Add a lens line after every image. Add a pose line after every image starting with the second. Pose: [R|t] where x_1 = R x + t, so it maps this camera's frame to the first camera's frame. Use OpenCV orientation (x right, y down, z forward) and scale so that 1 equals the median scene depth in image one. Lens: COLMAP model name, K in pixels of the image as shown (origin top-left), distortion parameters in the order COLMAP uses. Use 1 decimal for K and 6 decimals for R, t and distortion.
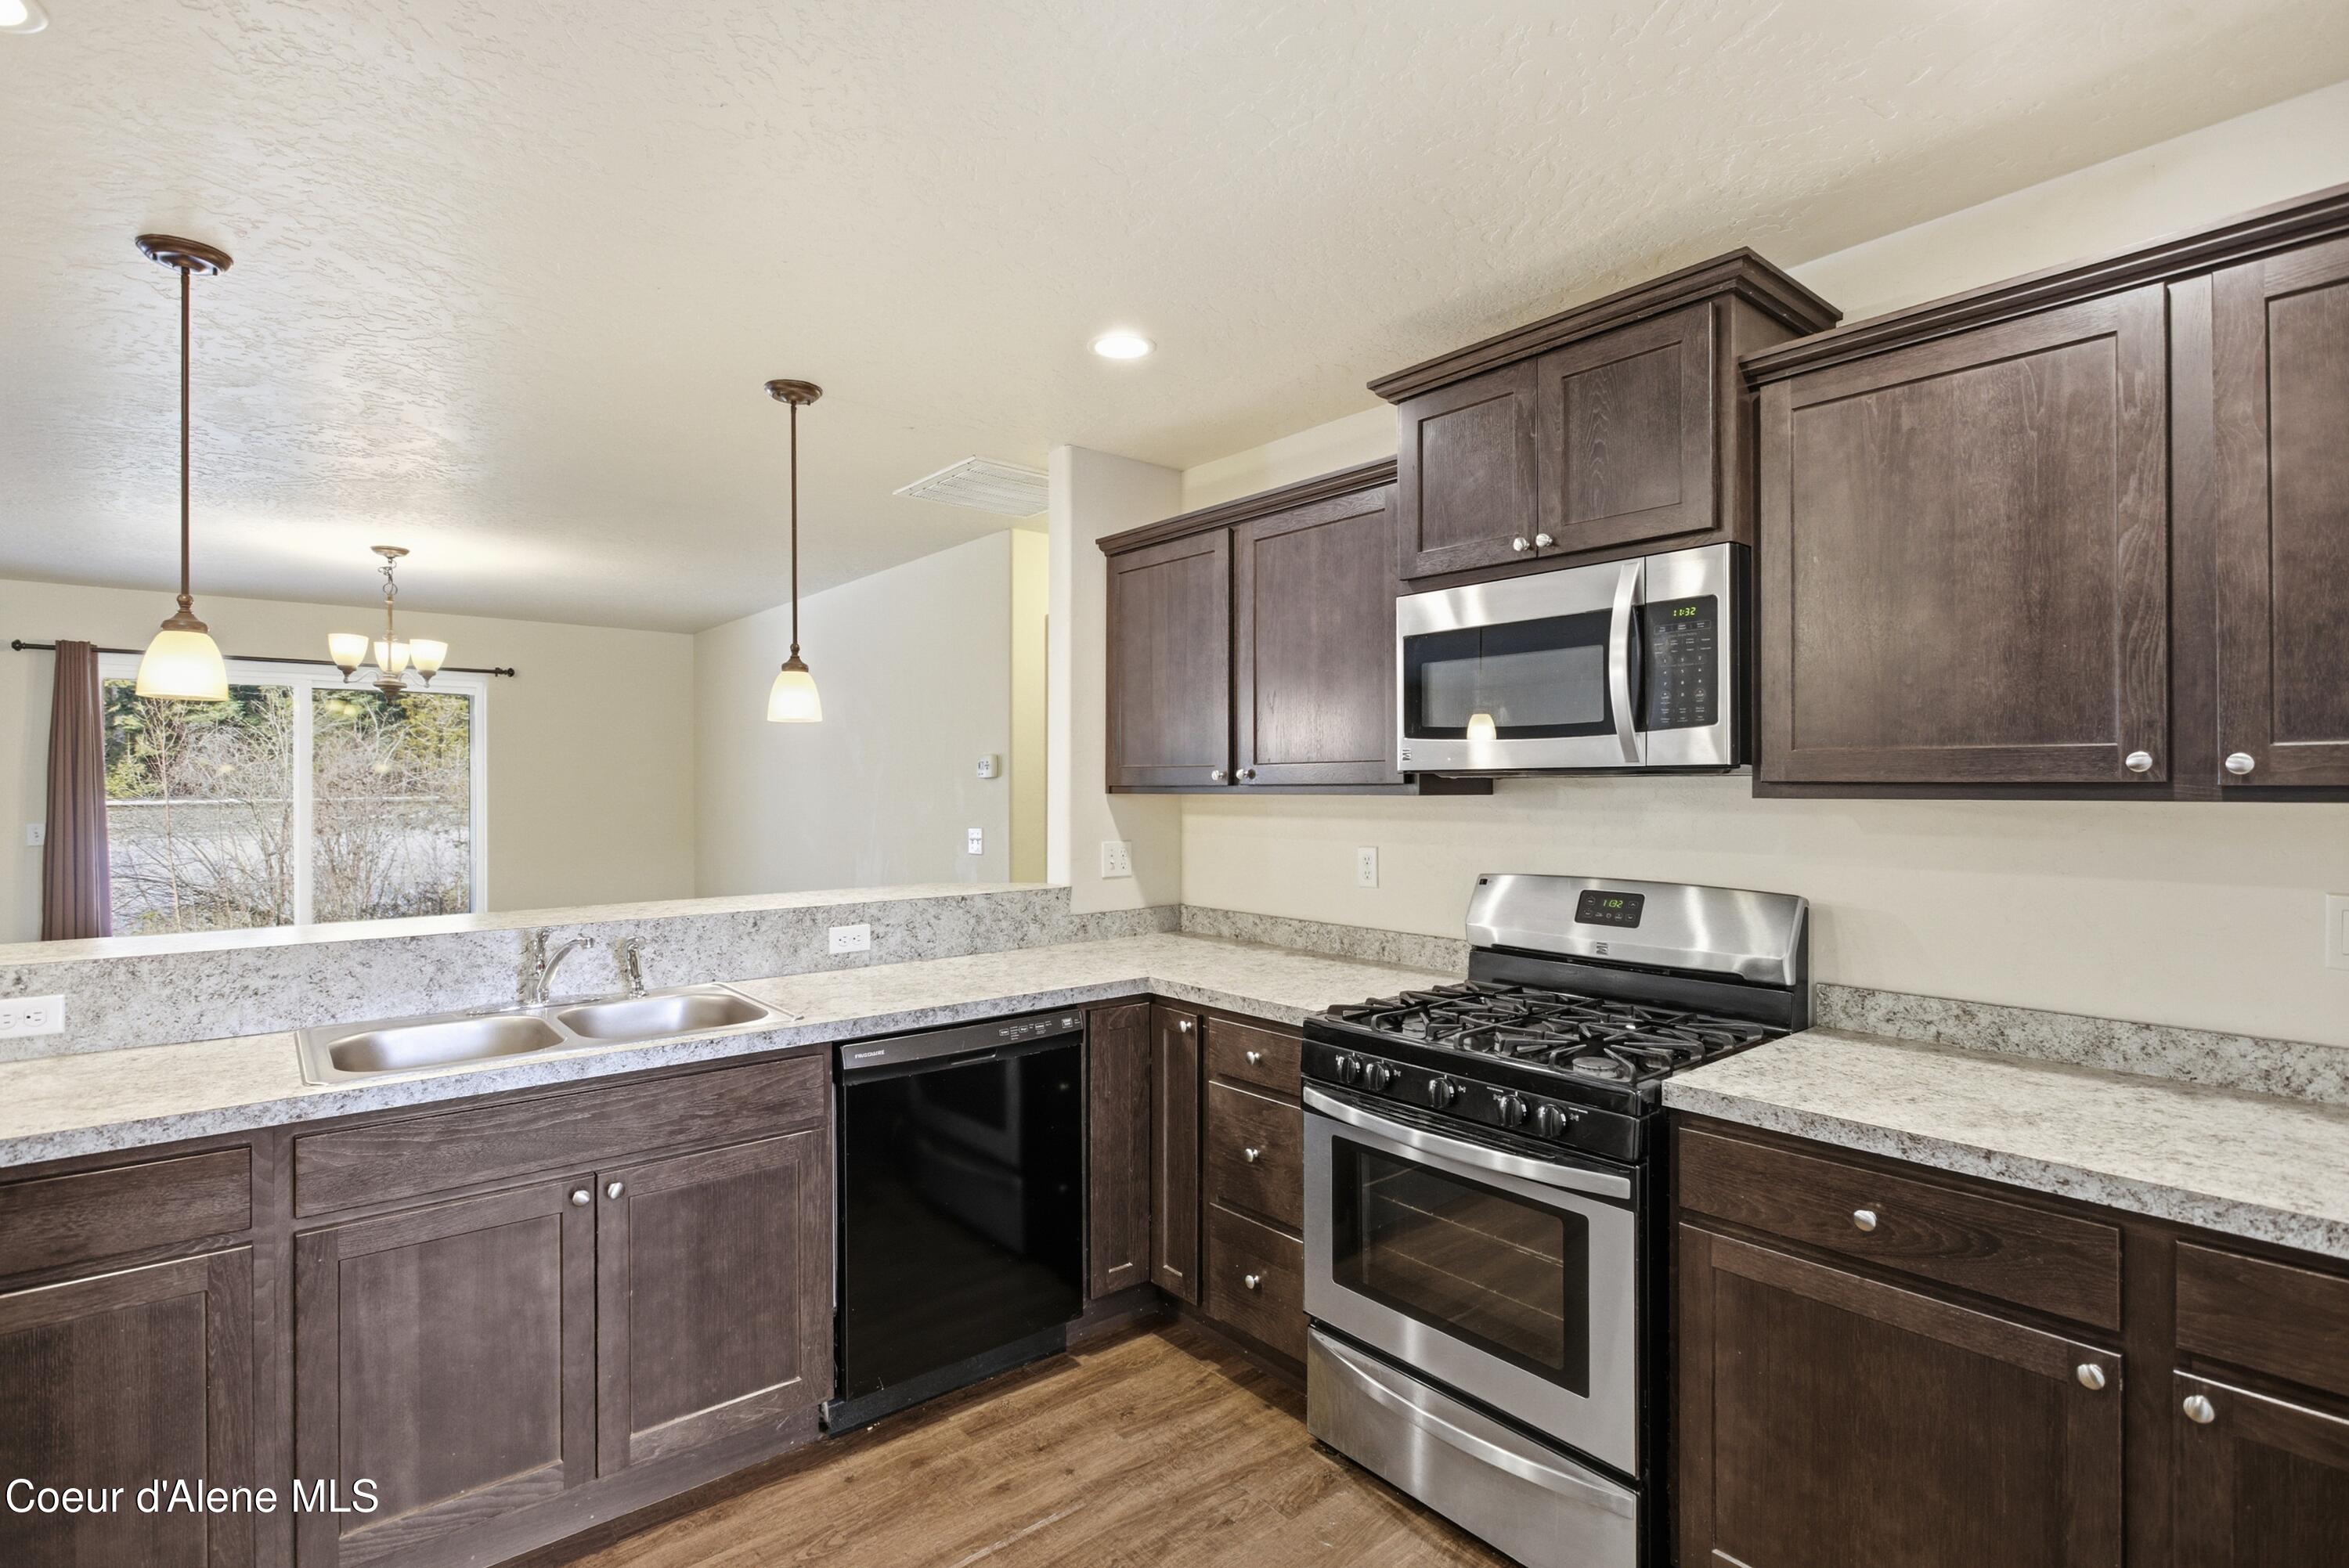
lens RADIAL K [[1123.3, 0, 1186.0], [0, 1123.3, 782.1], [0, 0, 1]] dist [-0.003636, 0.001449]
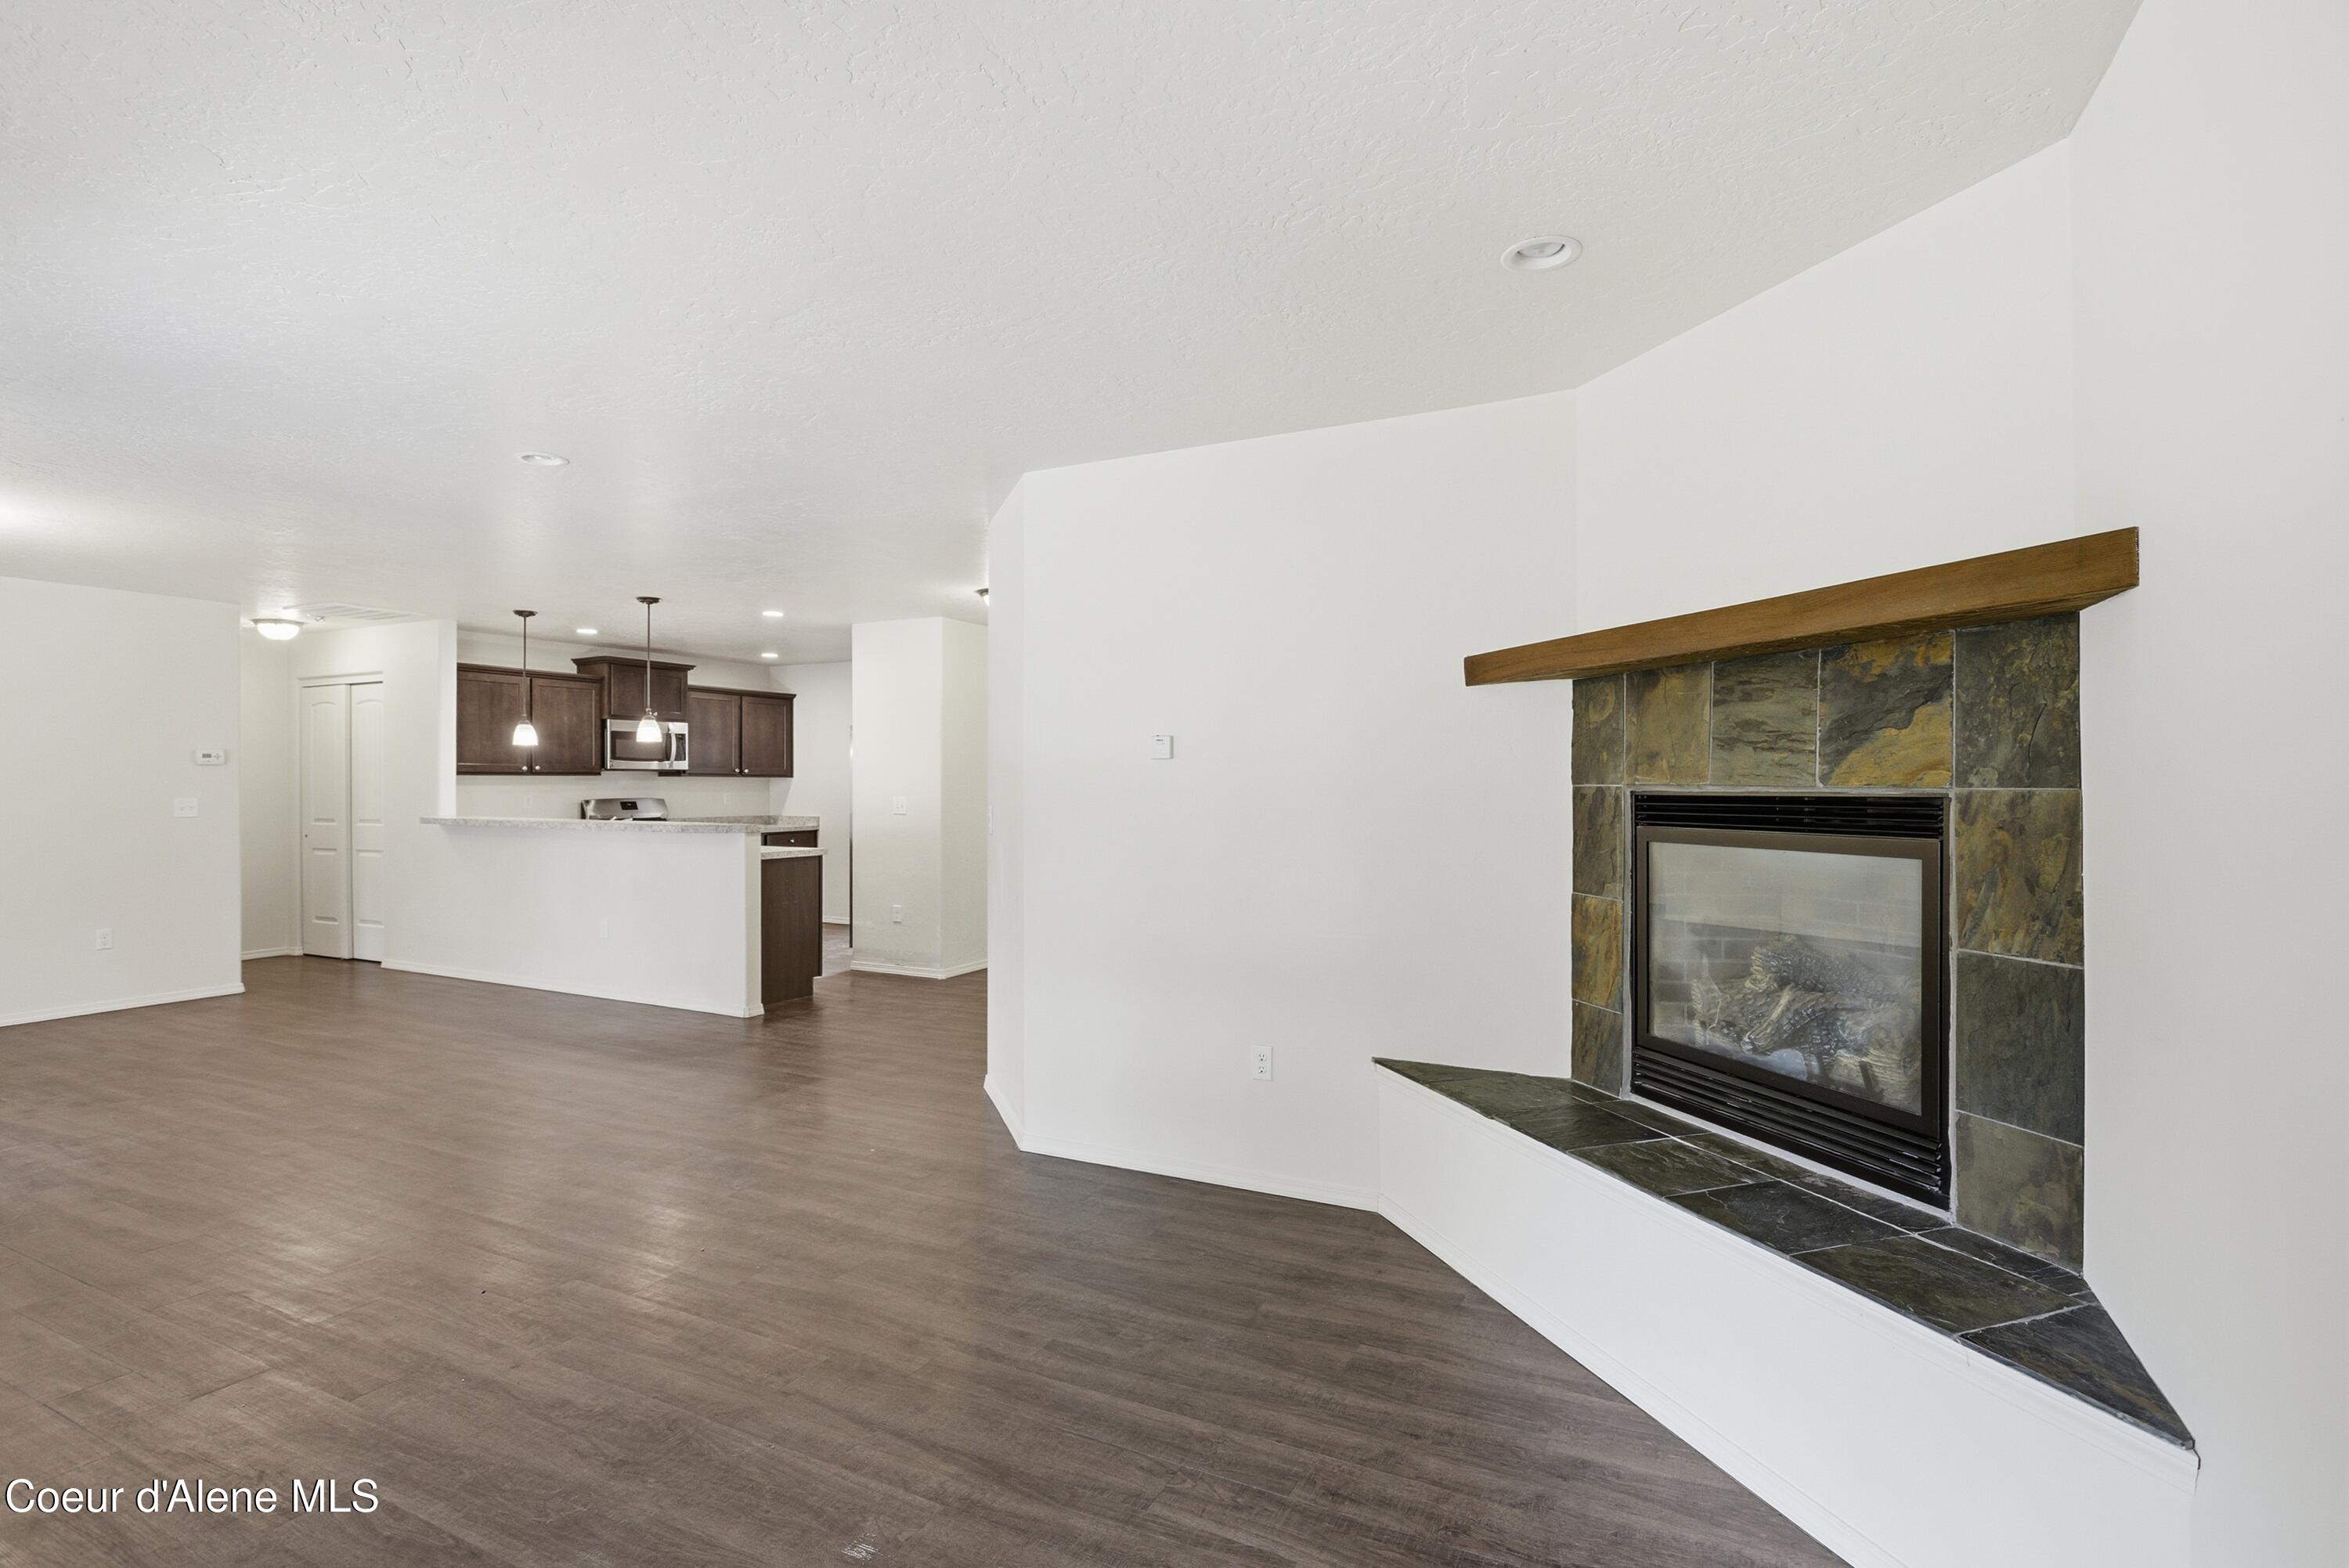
lens RADIAL K [[1123.3, 0, 1186.0], [0, 1123.3, 782.1], [0, 0, 1]] dist [-0.003636, 0.001449]
pose [[-0.400463, 0.001469, 0.916312, -4.034395], [-0.003680, 0.999988, -0.003211, 0.038726], [-0.916306, -0.004658, -0.400453, 0.818954]]
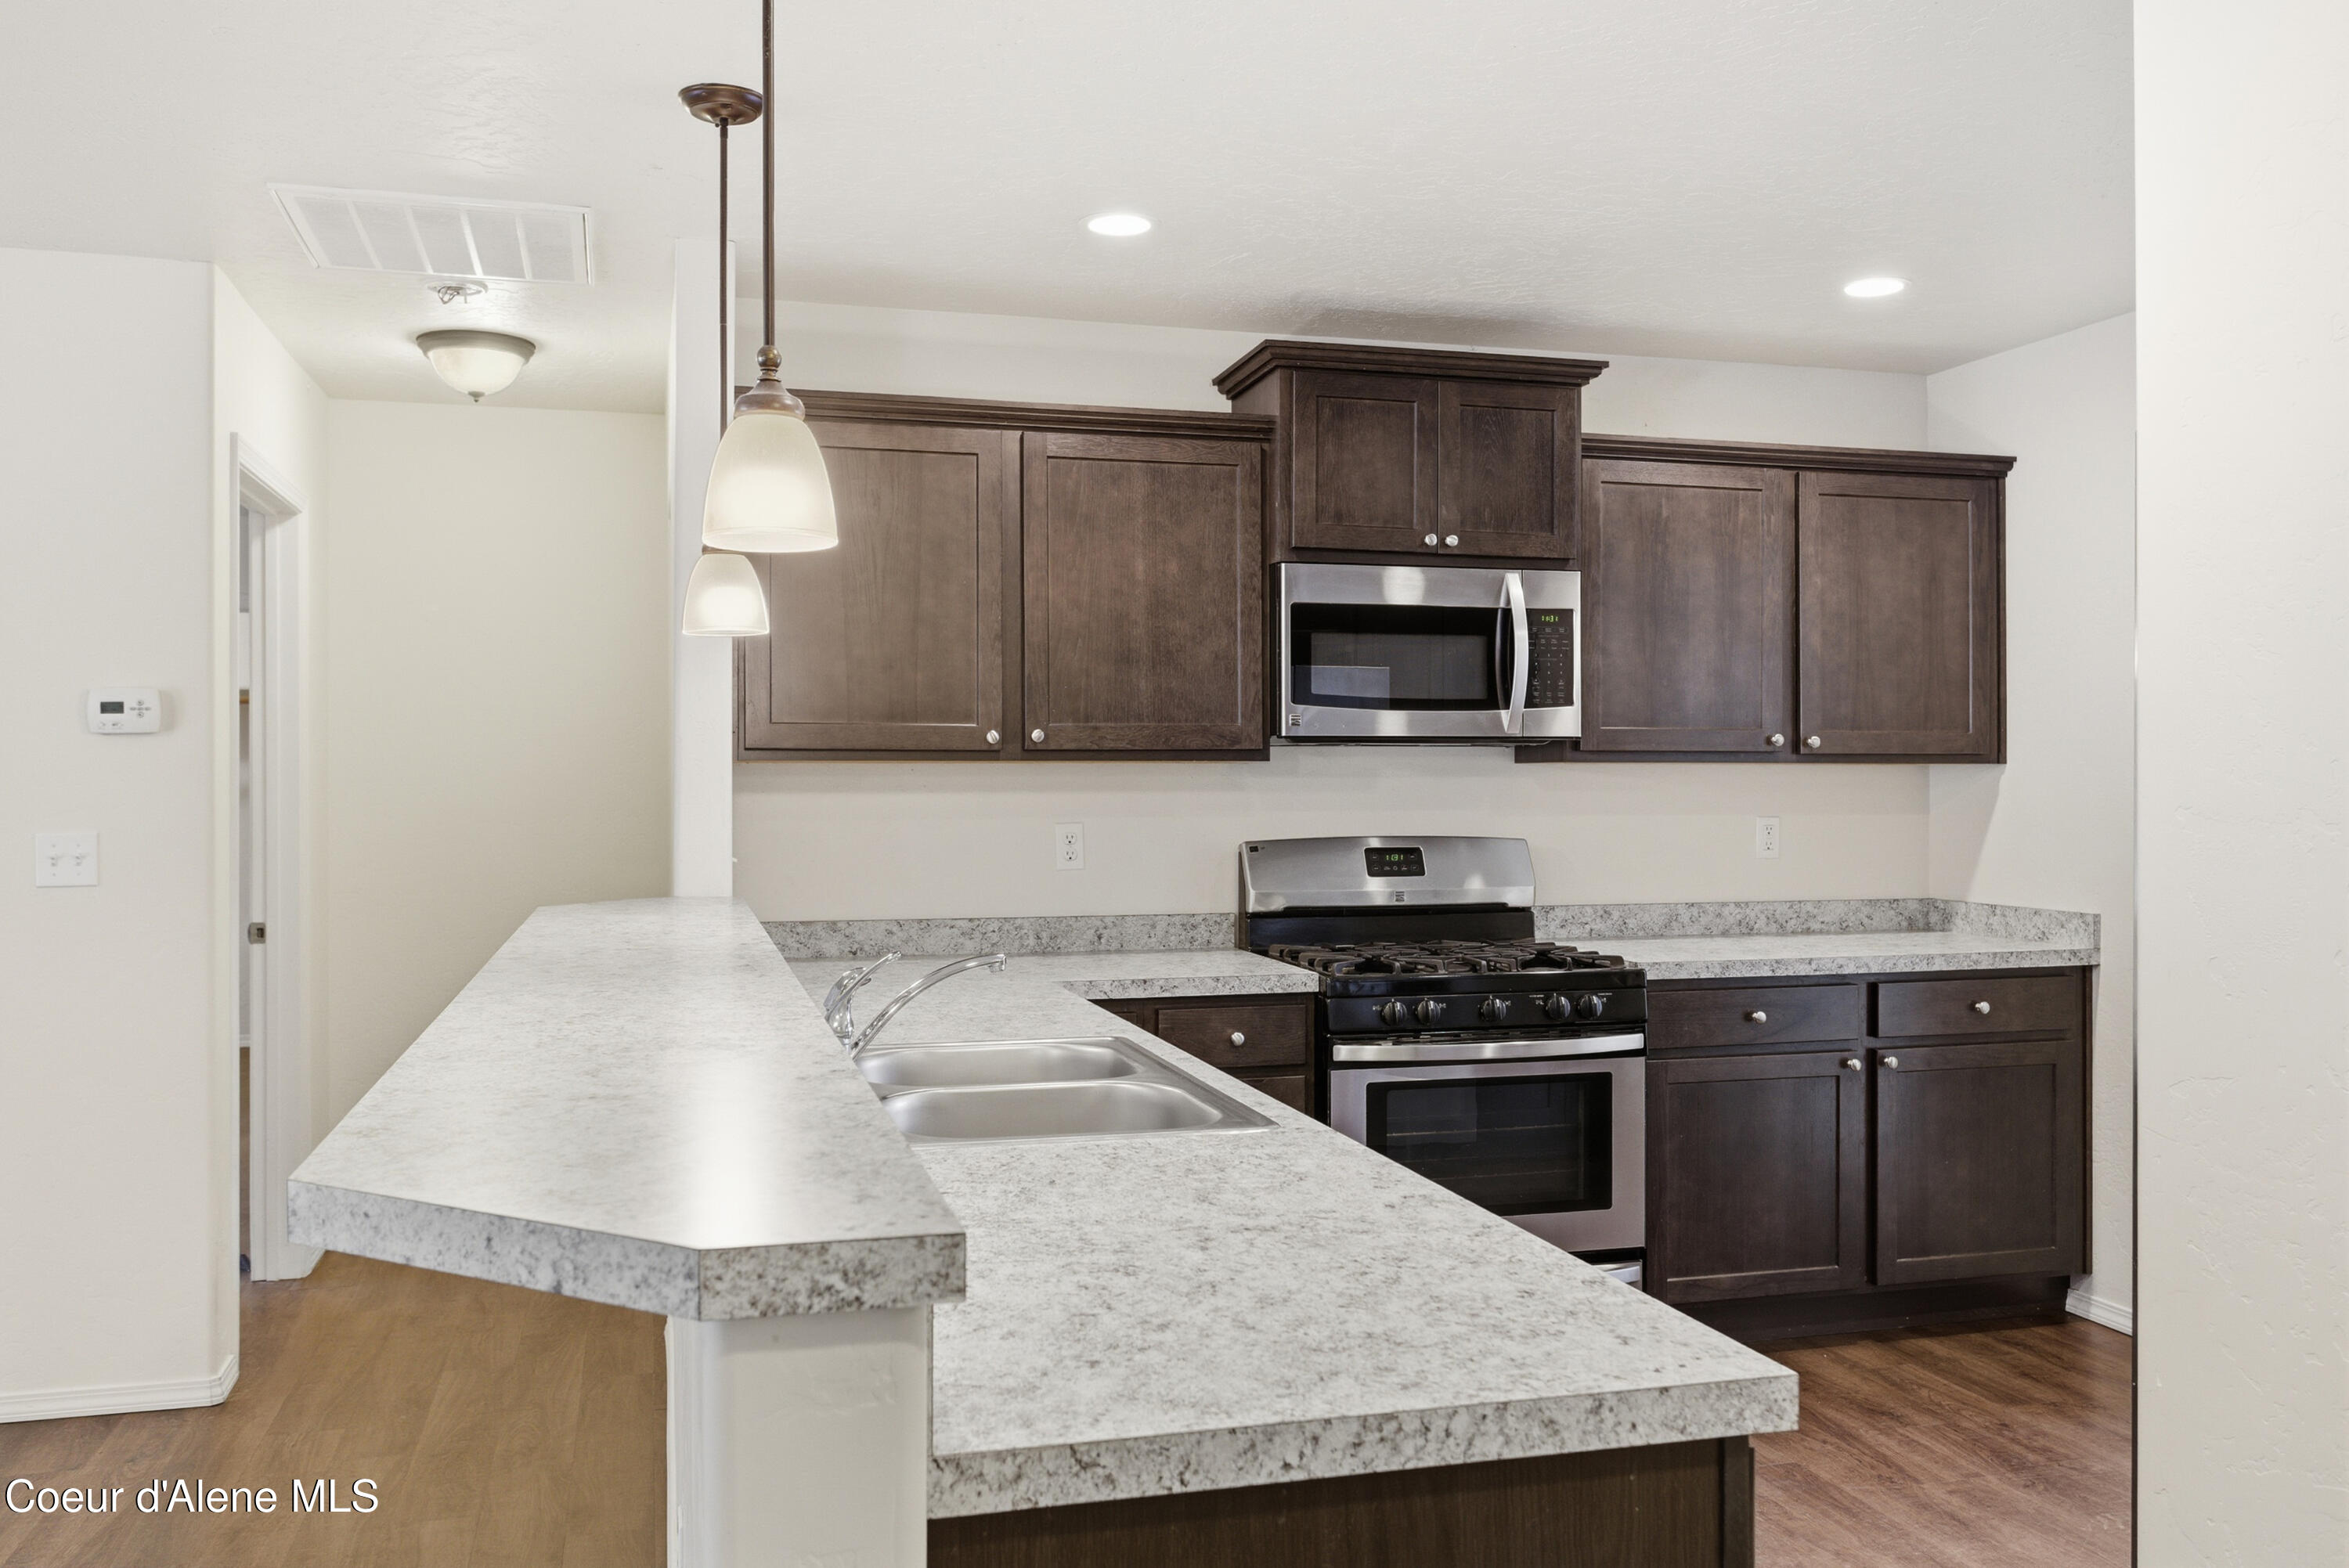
lens RADIAL K [[1885.3, 0, 1174.5], [0, 1885.3, 784.0], [0, 0, 1]] dist [0.002476, -0.010752]
pose [[0.417647, 0.000161, 0.908609, -1.498365], [-0.002857, 0.999995, 0.001136, 0.033382], [-0.908605, -0.003071, 0.417646, 0.420646]]
